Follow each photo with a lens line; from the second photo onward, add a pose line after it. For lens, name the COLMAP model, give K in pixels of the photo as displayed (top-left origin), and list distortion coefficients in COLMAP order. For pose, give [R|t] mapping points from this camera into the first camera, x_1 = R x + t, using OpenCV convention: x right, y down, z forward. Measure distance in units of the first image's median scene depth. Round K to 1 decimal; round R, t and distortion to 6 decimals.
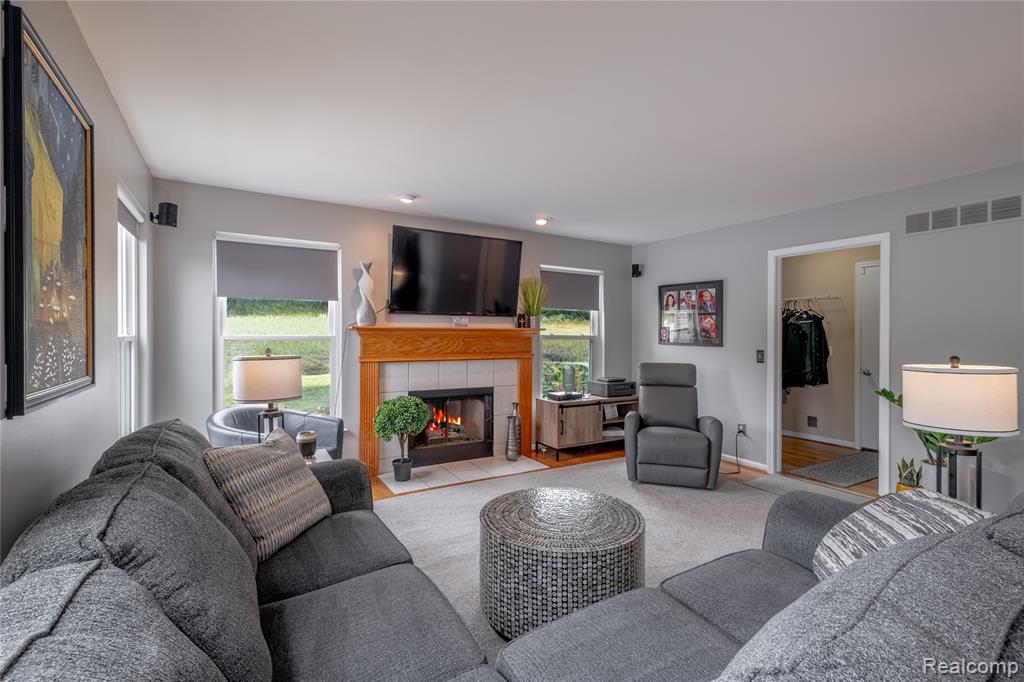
lens RADIAL K [[473.8, 0, 512.9], [0, 473.8, 335.2], [0, 0, 1]] dist [-0.000044, -0.000014]
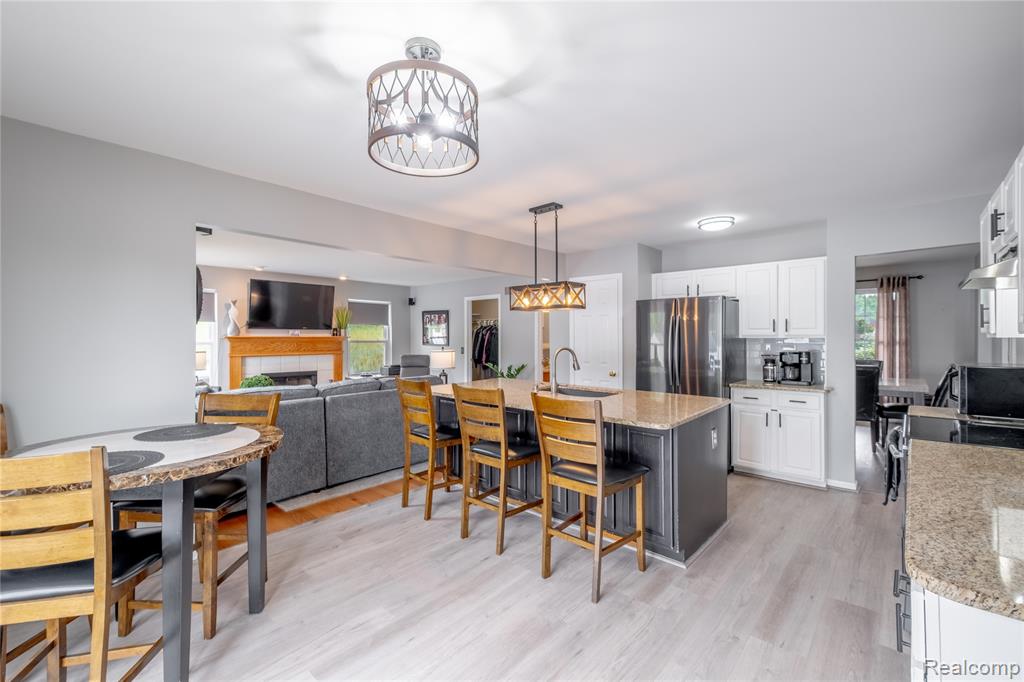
lens RADIAL K [[449.0, 0, 511.7], [0, 449.0, 337.6], [0, 0, 1]] dist [0.013244, -0.000516]
pose [[0.962361, -0.004995, 0.271727, 0.190851], [0.004701, 0.999987, 0.001733, -0.009770], [-0.271732, -0.000390, 0.962373, -0.745213]]
